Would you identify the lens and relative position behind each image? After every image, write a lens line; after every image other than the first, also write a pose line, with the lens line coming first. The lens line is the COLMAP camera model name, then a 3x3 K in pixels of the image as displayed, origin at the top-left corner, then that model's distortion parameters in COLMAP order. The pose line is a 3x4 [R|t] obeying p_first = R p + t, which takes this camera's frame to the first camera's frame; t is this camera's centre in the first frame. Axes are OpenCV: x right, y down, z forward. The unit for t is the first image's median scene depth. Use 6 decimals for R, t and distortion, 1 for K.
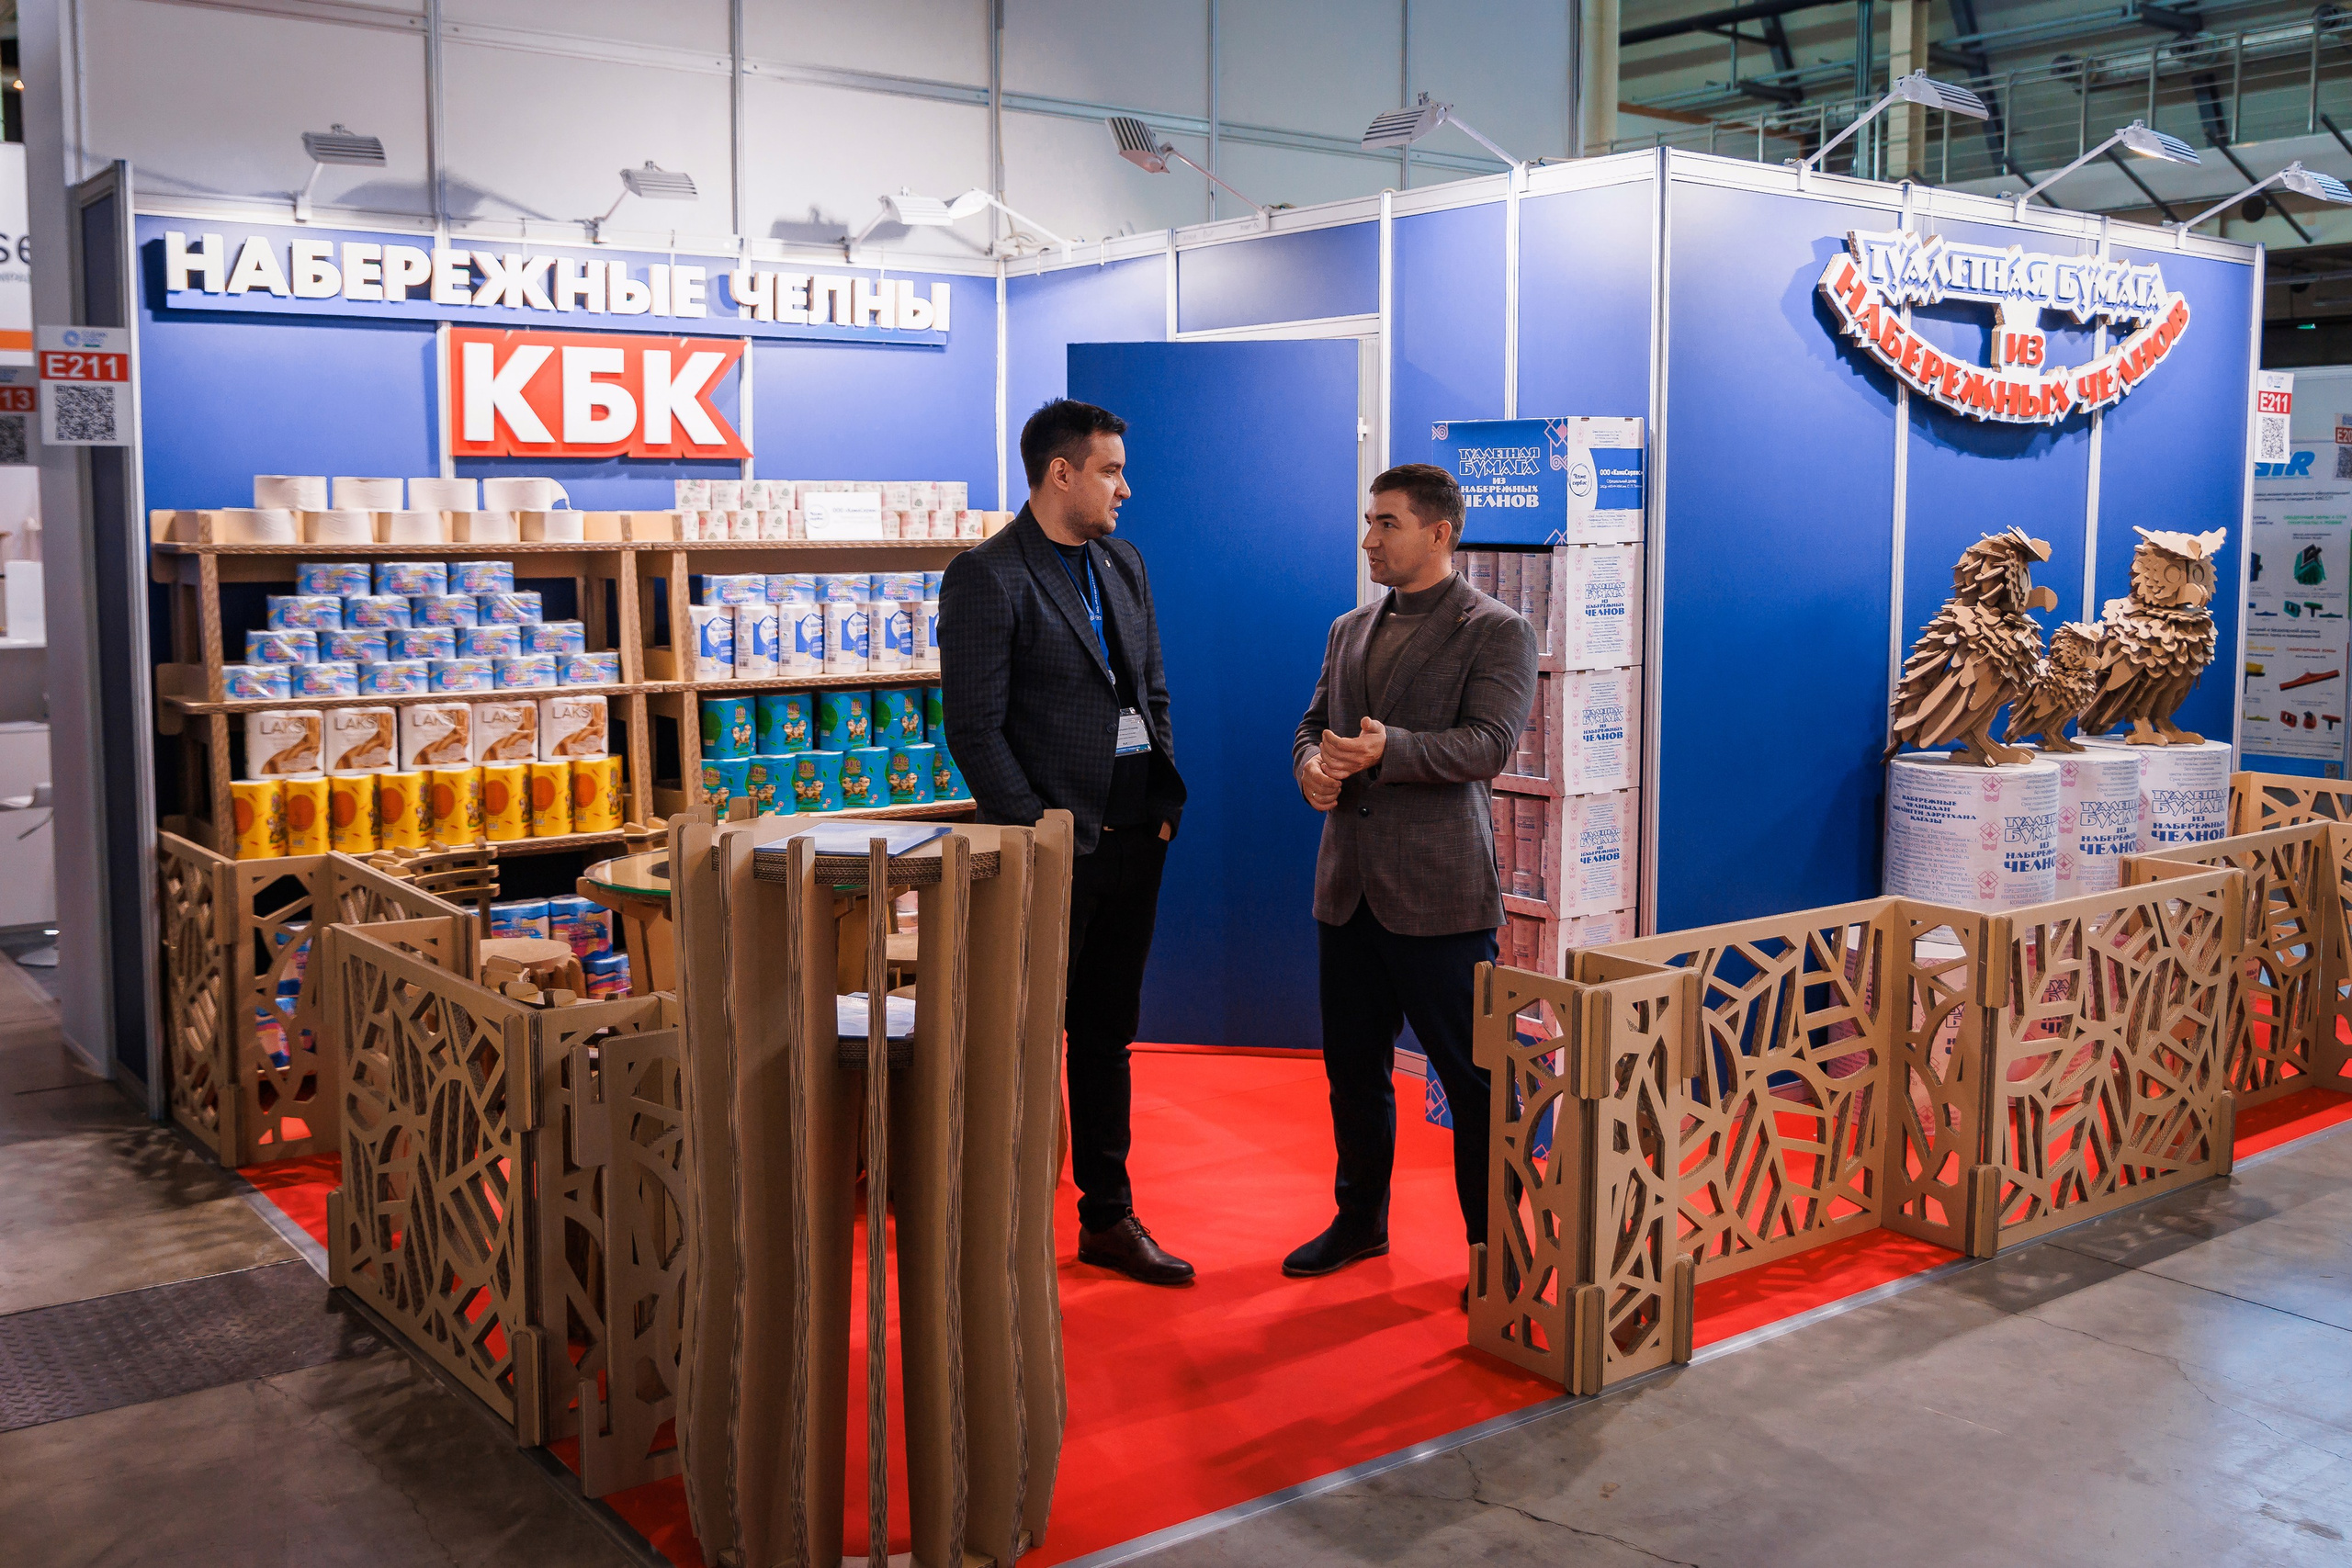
lens RADIAL K [[2211.9, 0, 1178.1], [0, 2211.9, 694.3], [0, 0, 1]] dist [-0.022313, -0.008714]
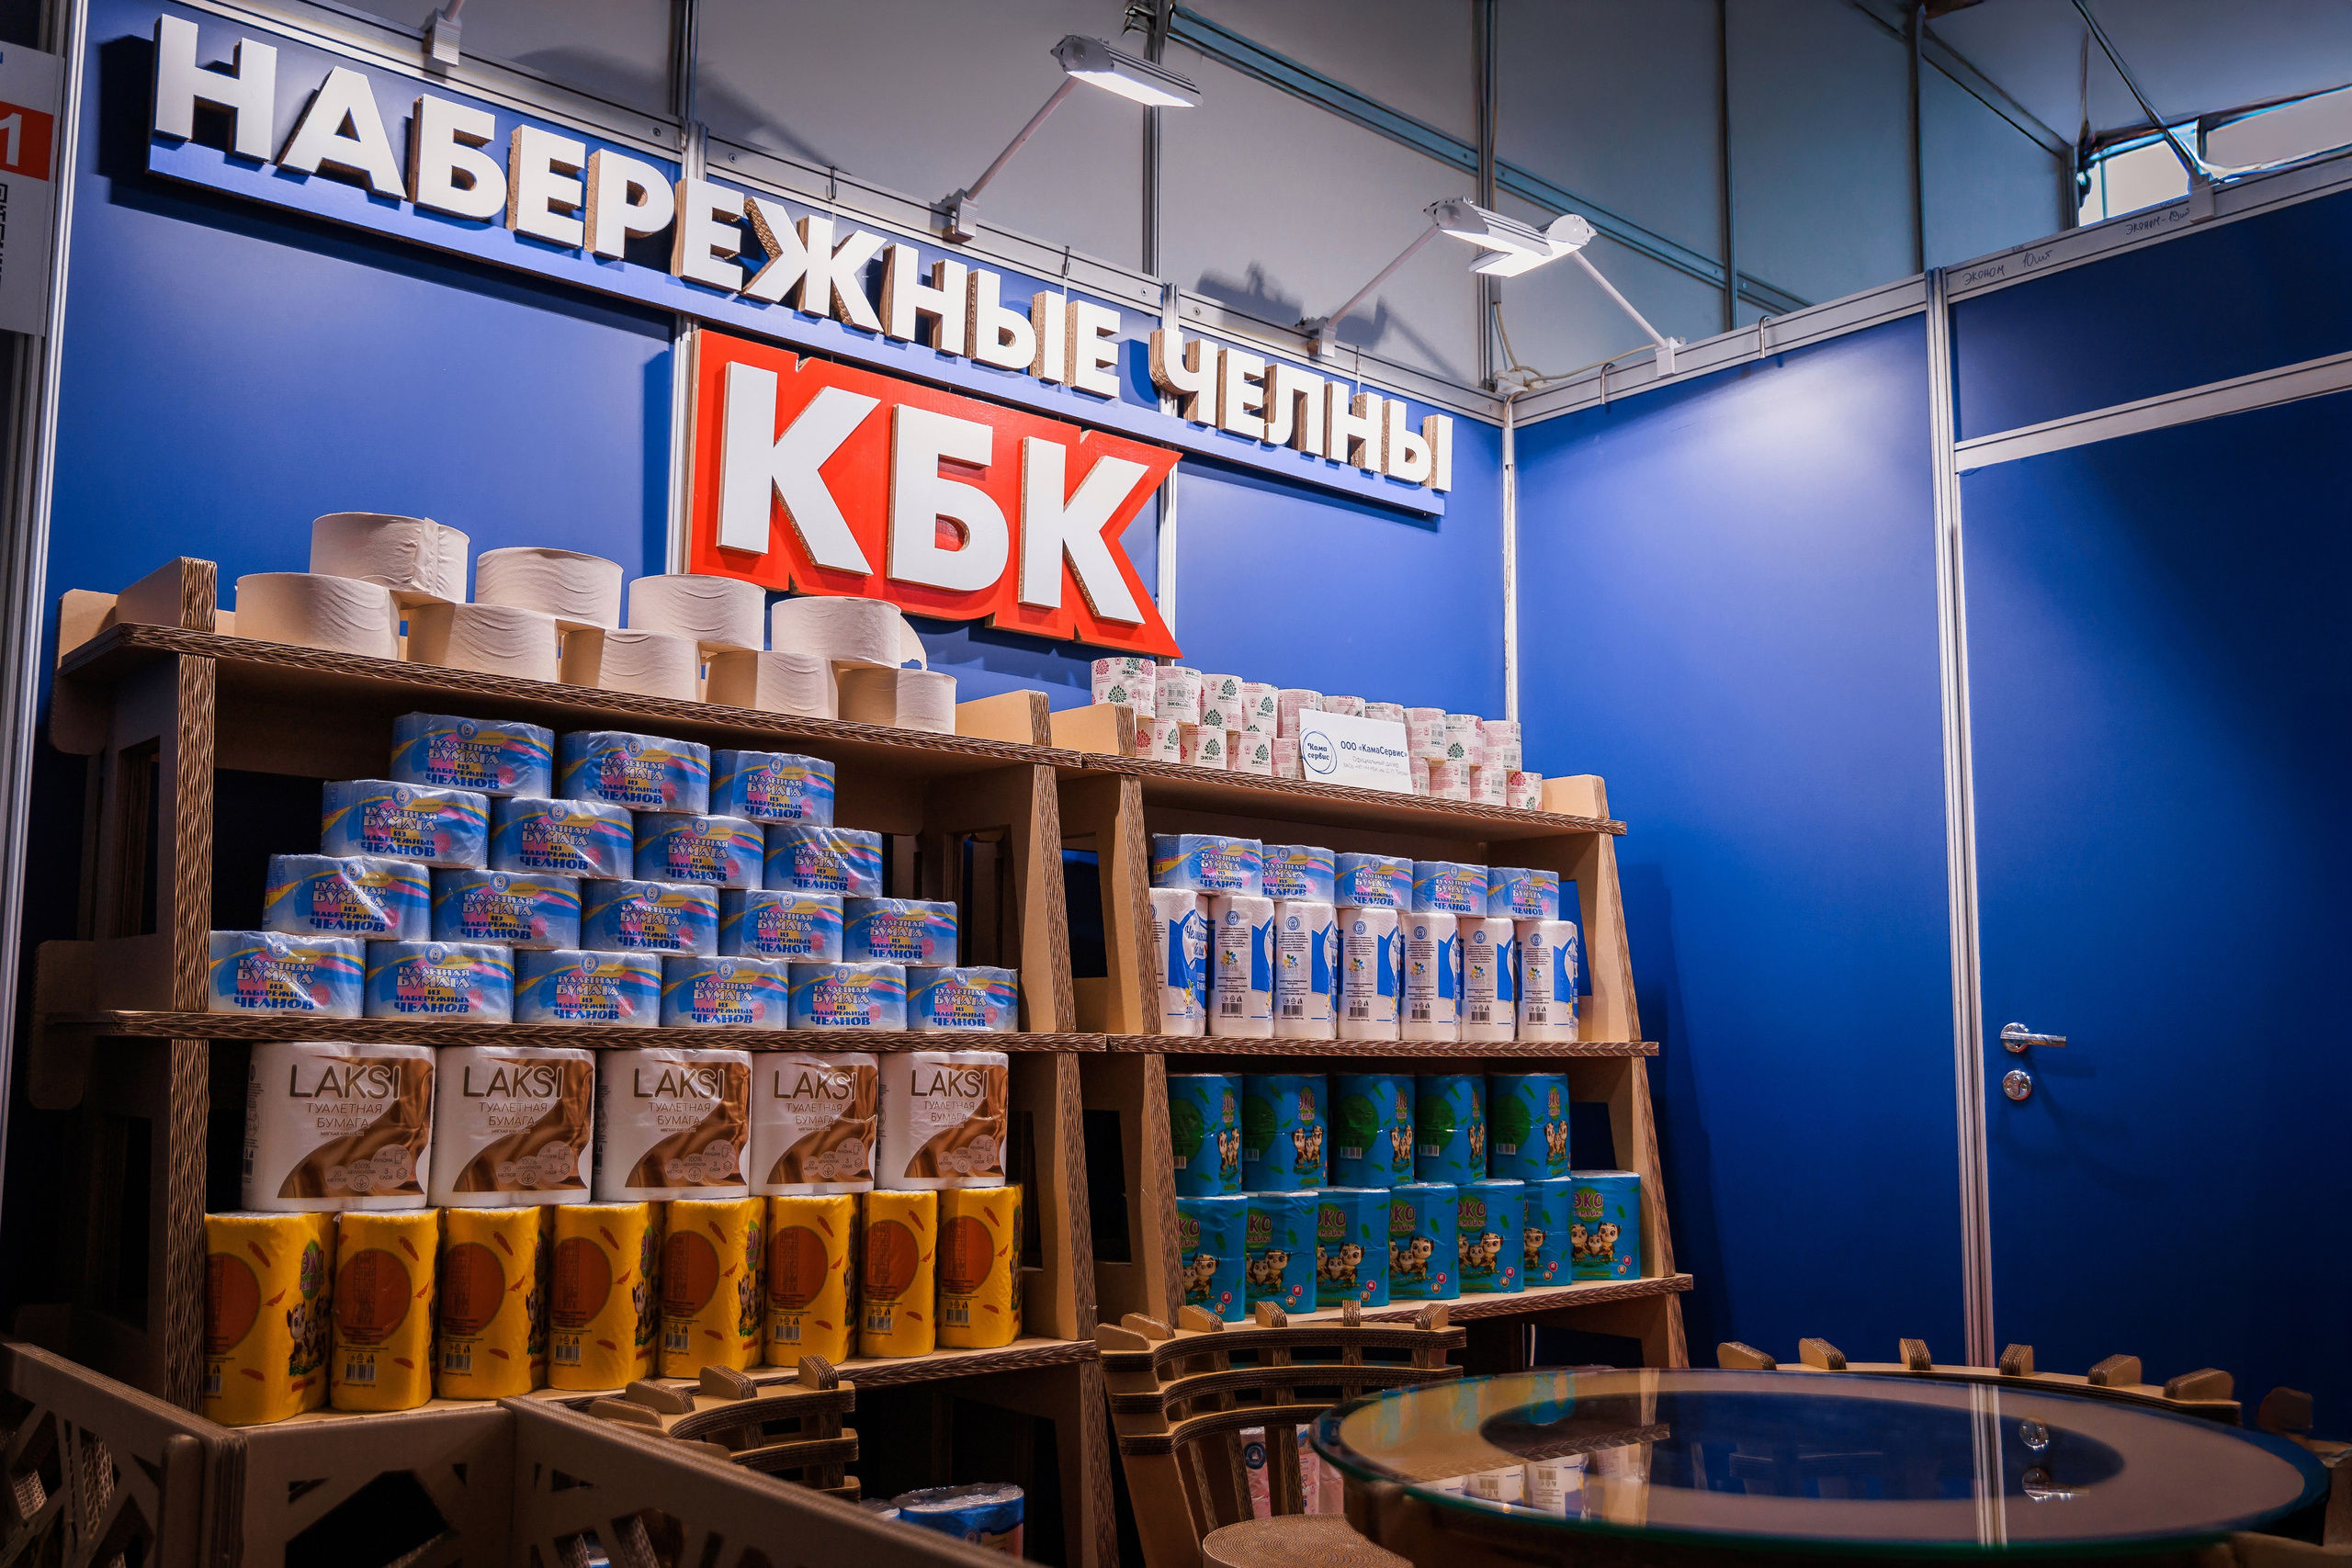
lens RADIAL K [[2075.3, 0, 1170.9], [0, 2075.3, 815.2], [0, 0, 1]] dist [-0.012791, -0.002106]
pose [[0.997554, 0.015633, 0.068136, -0.257859], [-0.002156, 0.981094, -0.193521, 0.037292], [-0.069873, 0.192900, 0.978727, 0.555410]]
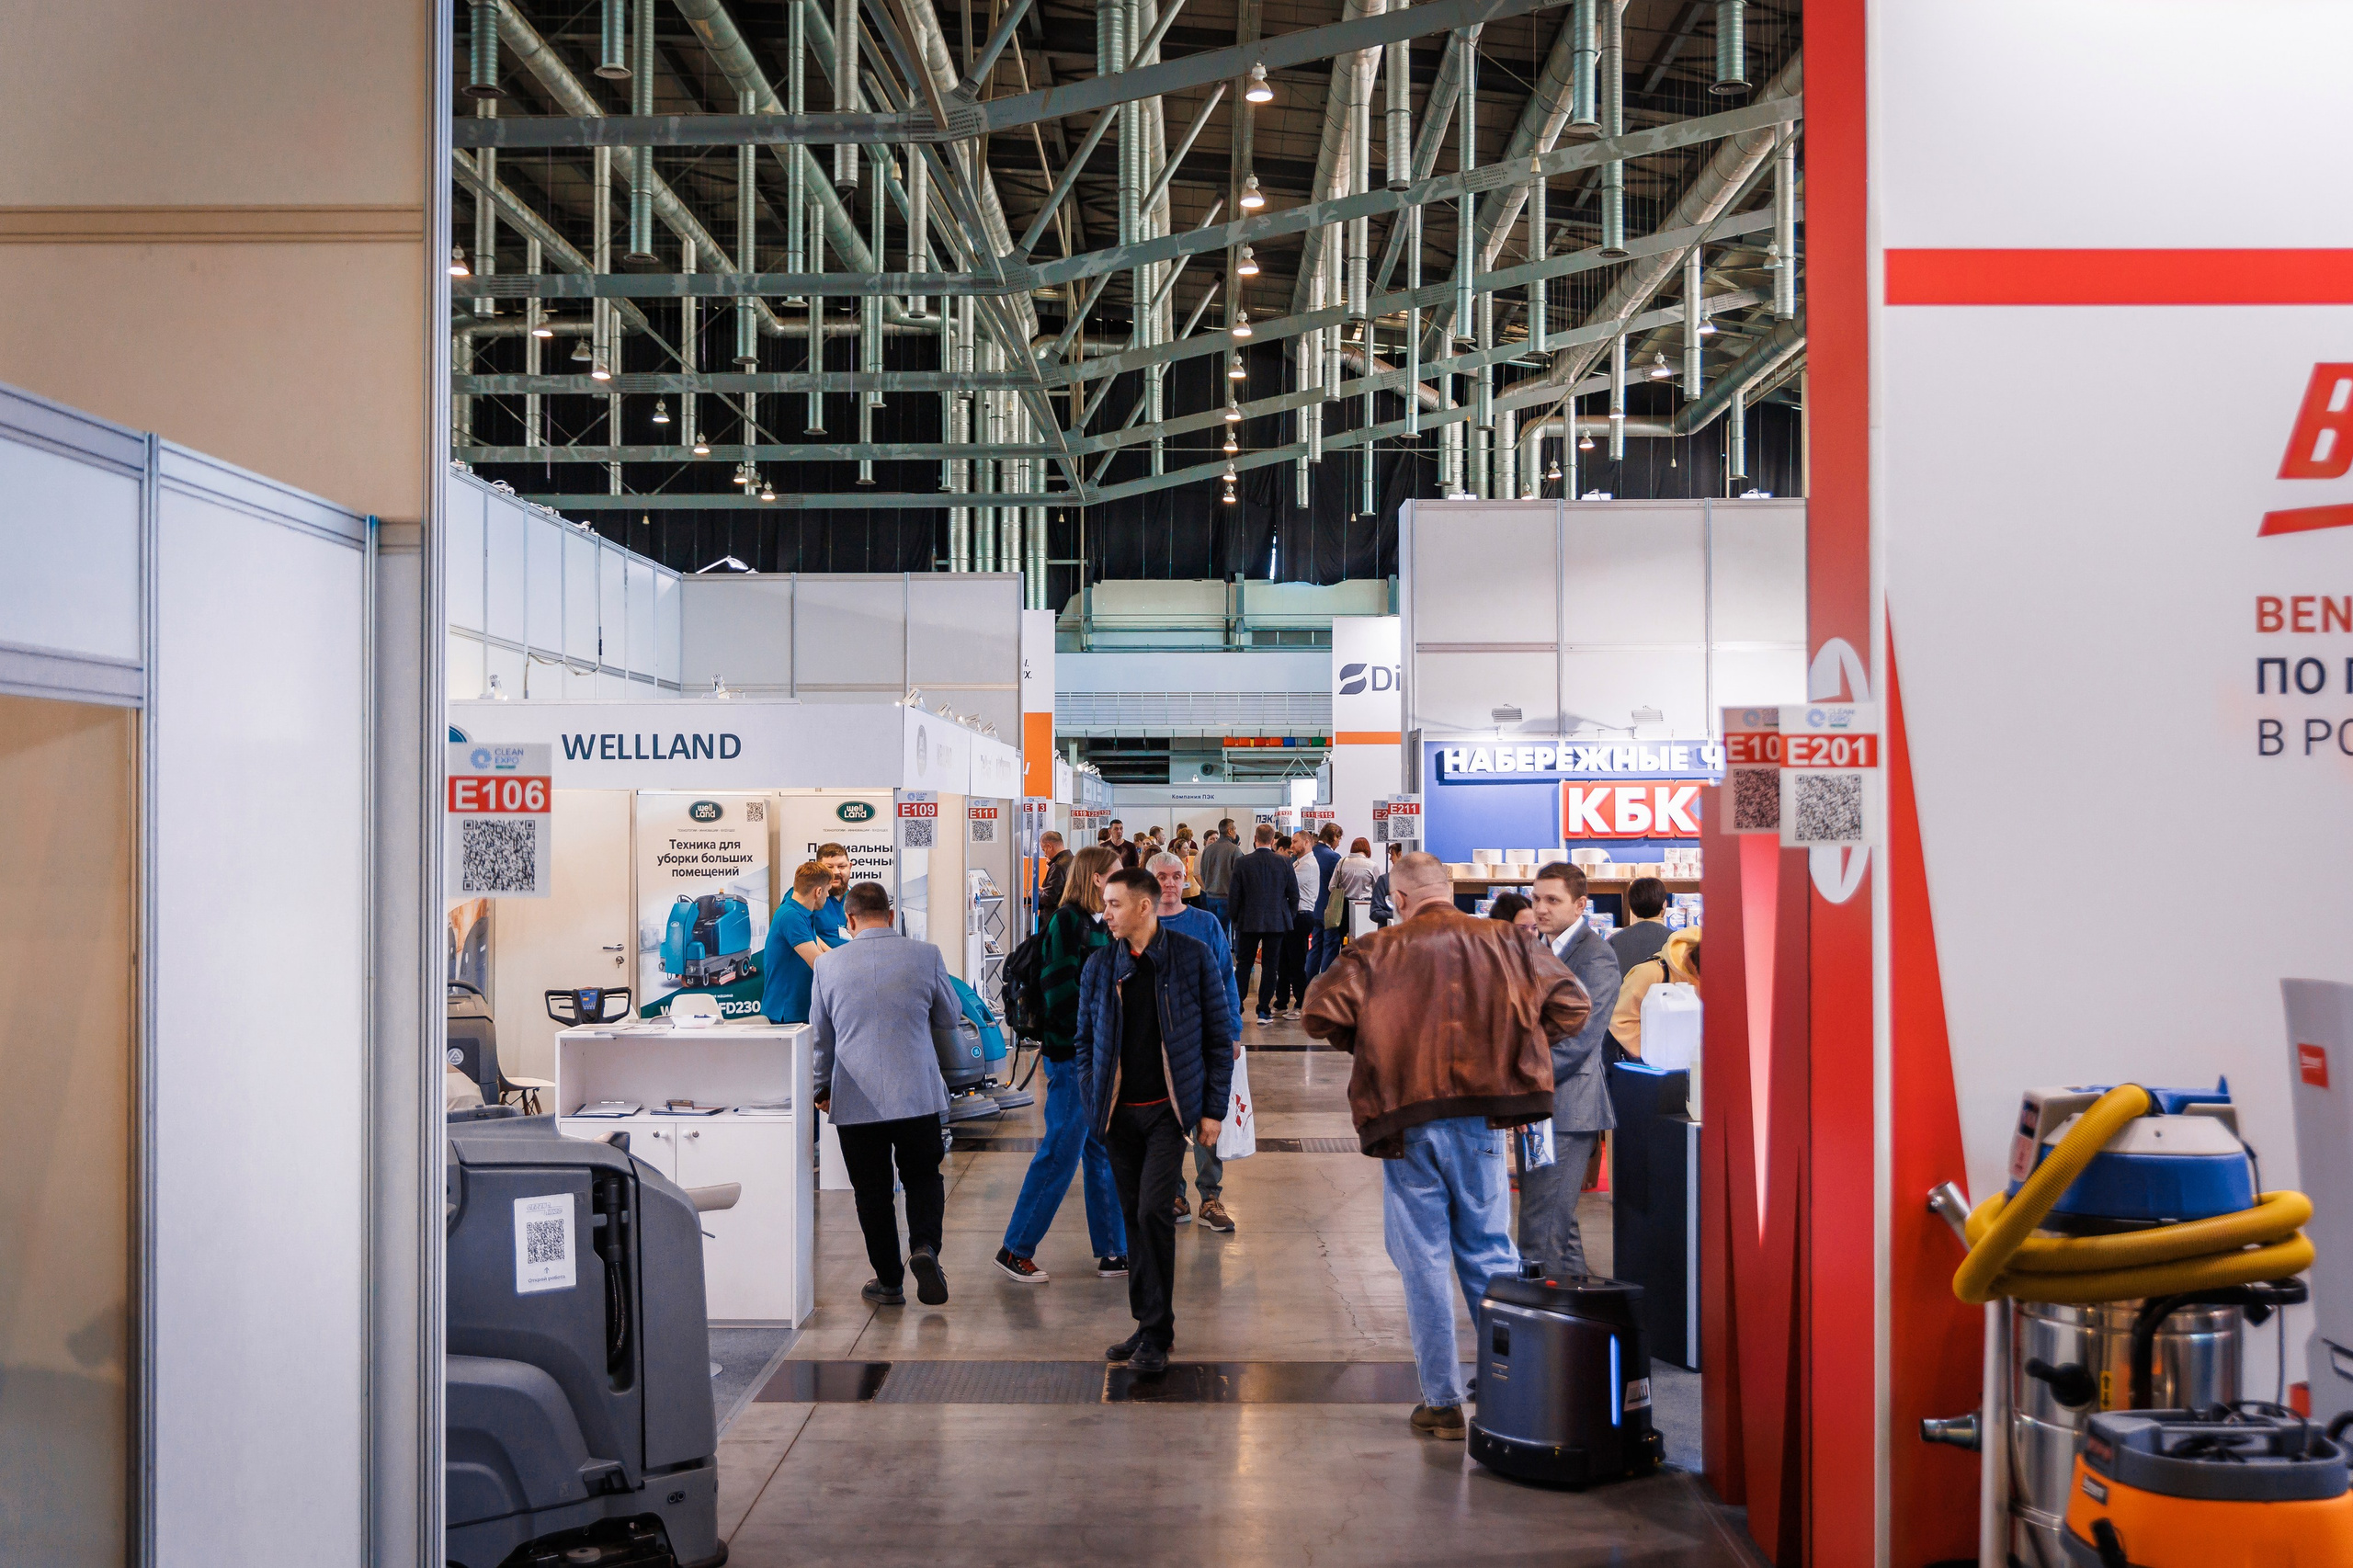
lens RADIAL K [[2441.3, 0, 1176.5], [0, 2441.3, 784.0], [0, 0, 1]] dist [-0.009361, -0.006468]
pose [[0.794925, -0.014471, -0.606535, 0.876091], [-0.045891, 0.995417, -0.083894, 0.063090], [0.604969, 0.094524, 0.790619, -1.218520]]
